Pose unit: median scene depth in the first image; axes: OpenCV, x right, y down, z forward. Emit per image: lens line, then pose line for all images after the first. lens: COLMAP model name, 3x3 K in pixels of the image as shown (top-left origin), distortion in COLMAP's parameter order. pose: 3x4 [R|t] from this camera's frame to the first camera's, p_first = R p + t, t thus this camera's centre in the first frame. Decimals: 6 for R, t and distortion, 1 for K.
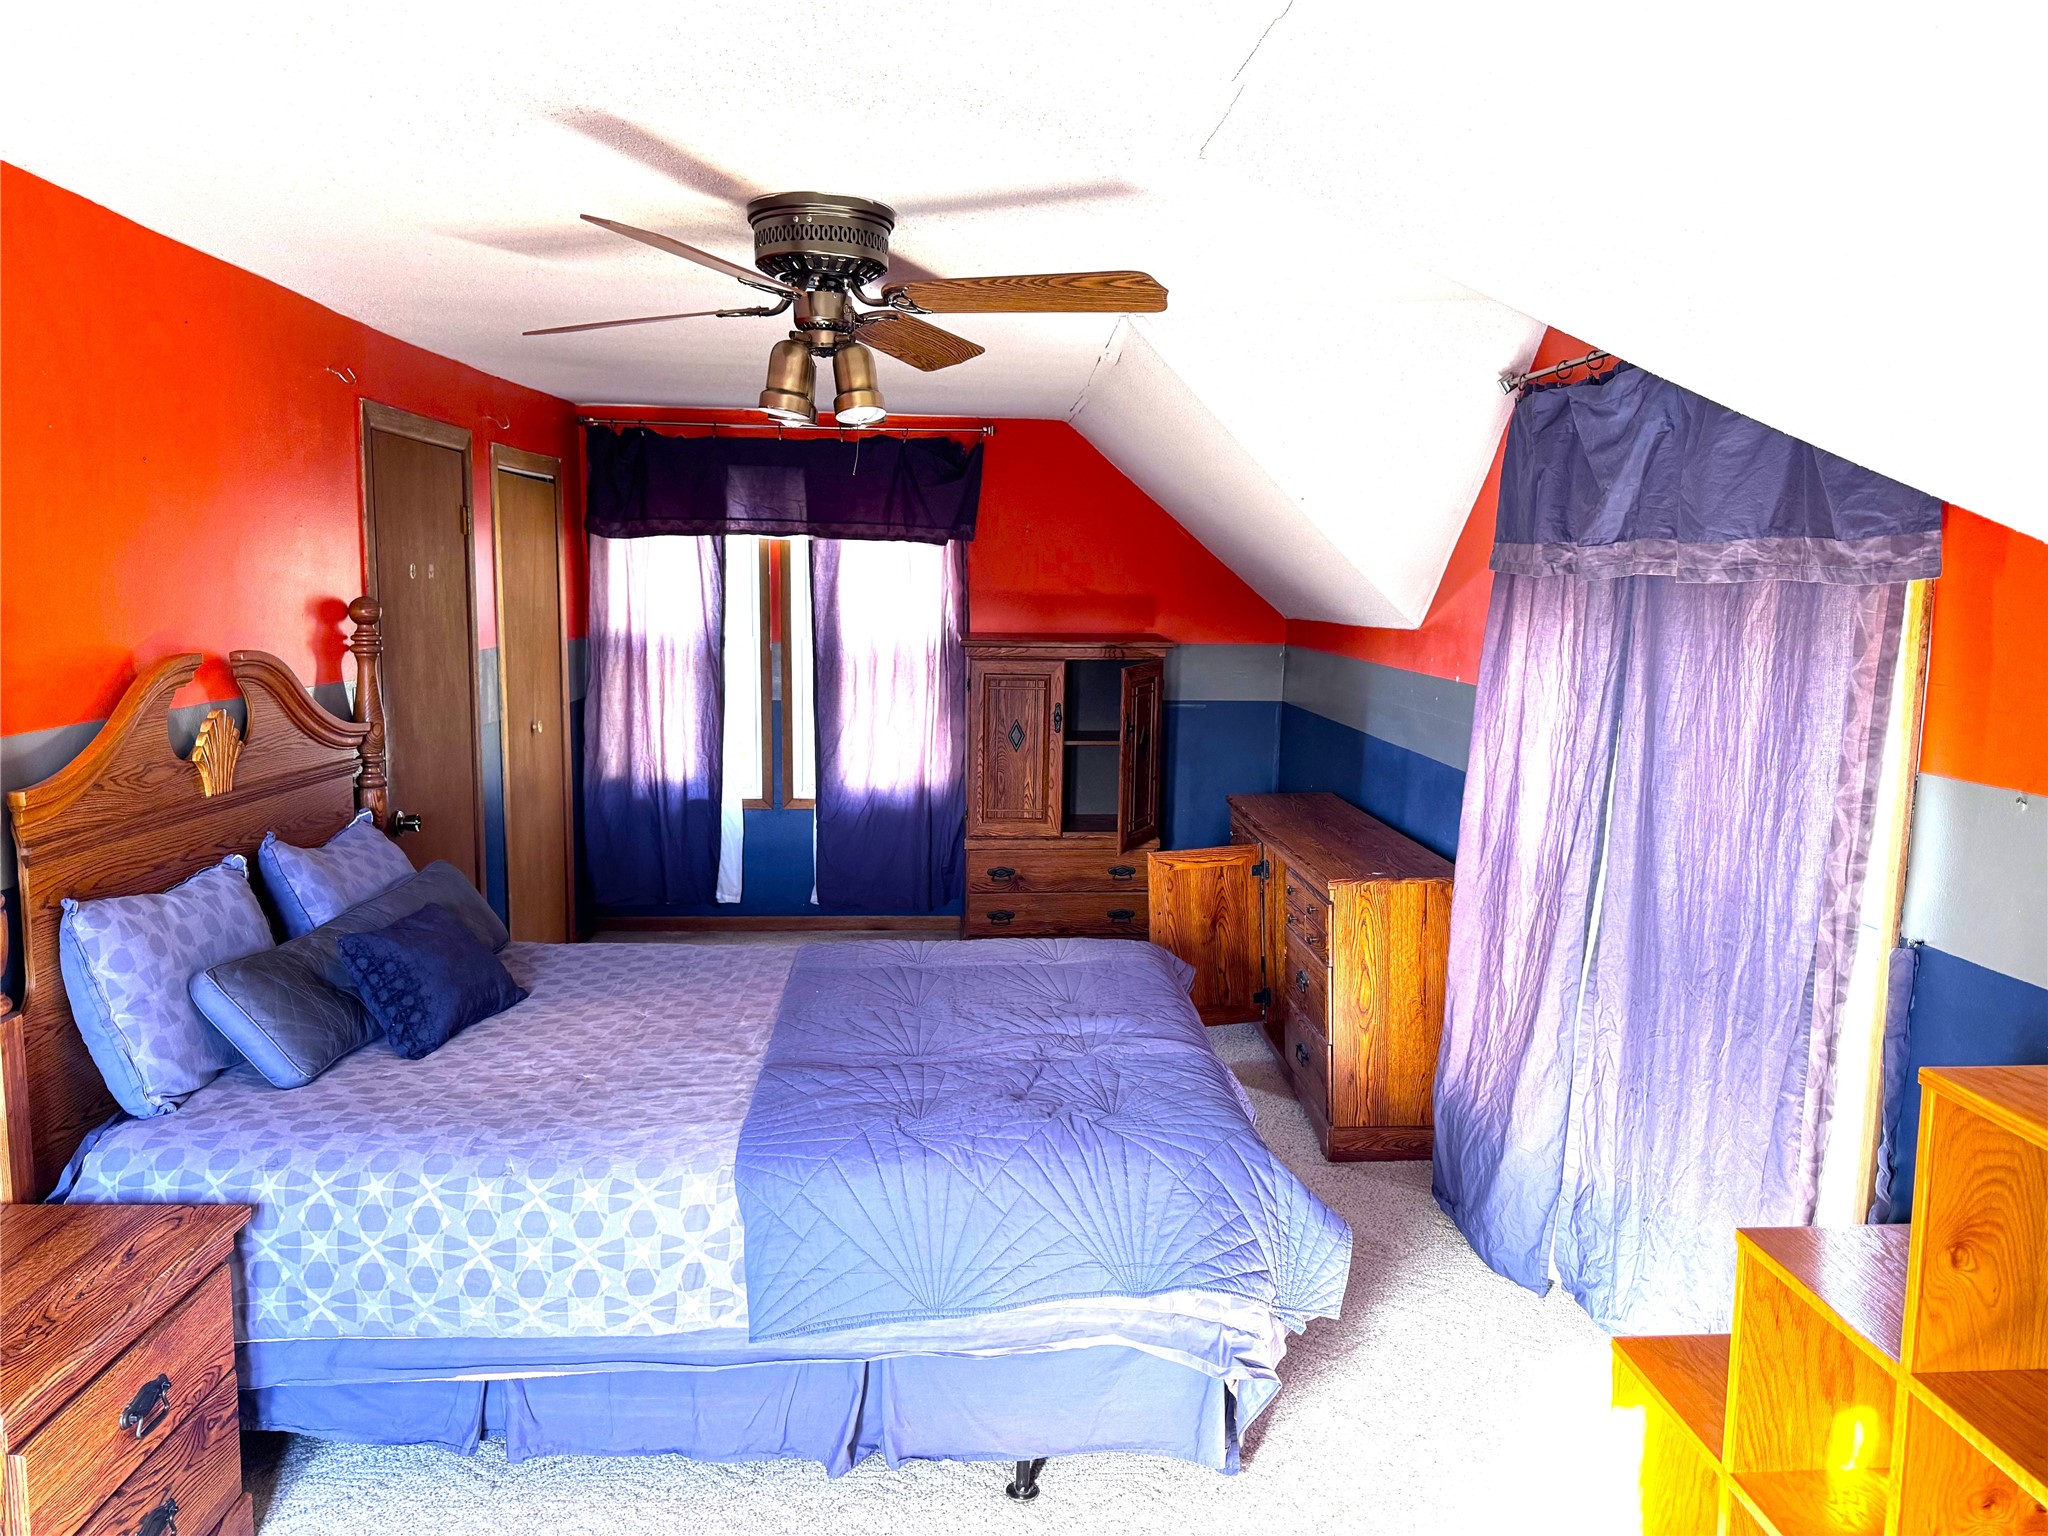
lens RADIAL K [[1503.2, 0, 1024.0], [0, 1503.2, 768.0], [0, 0, 1]] dist [-0.002151, -0.002631]
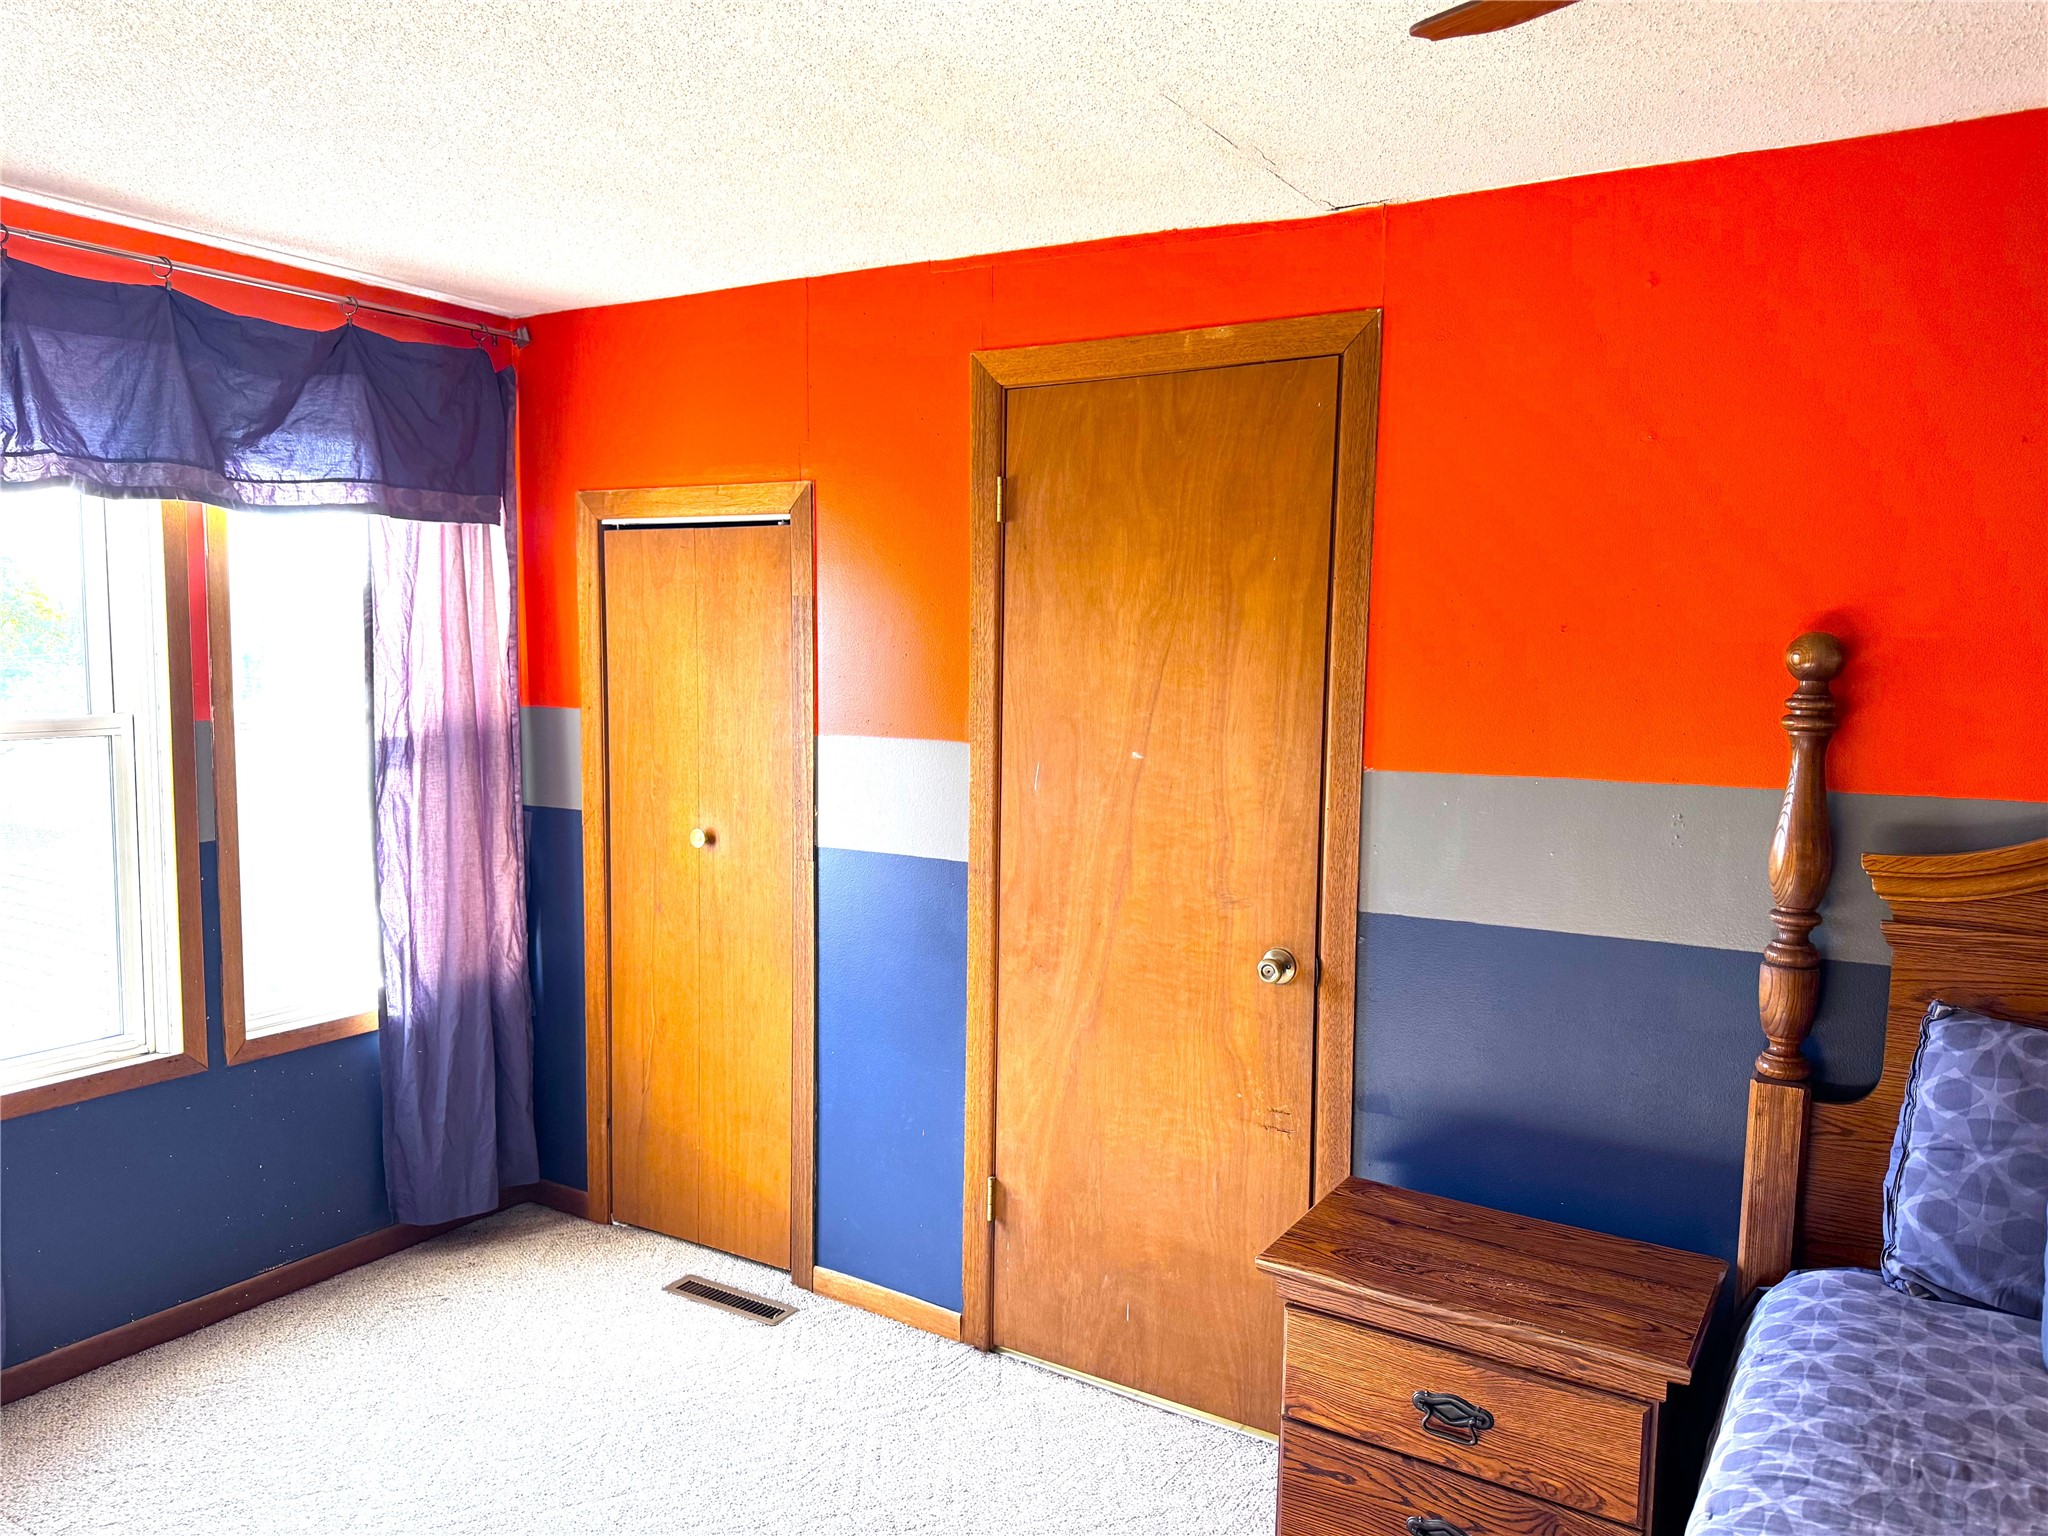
lens RADIAL K [[1503.2, 0, 1024.0], [0, 1503.2, 768.0], [0, 0, 1]] dist [-0.002151, -0.002631]
pose [[-0.578396, 0.051860, -0.814106, 0.315778], [-0.120332, 0.981636, 0.148024, -0.098357], [0.806832, 0.183580, -0.561534, 1.023738]]
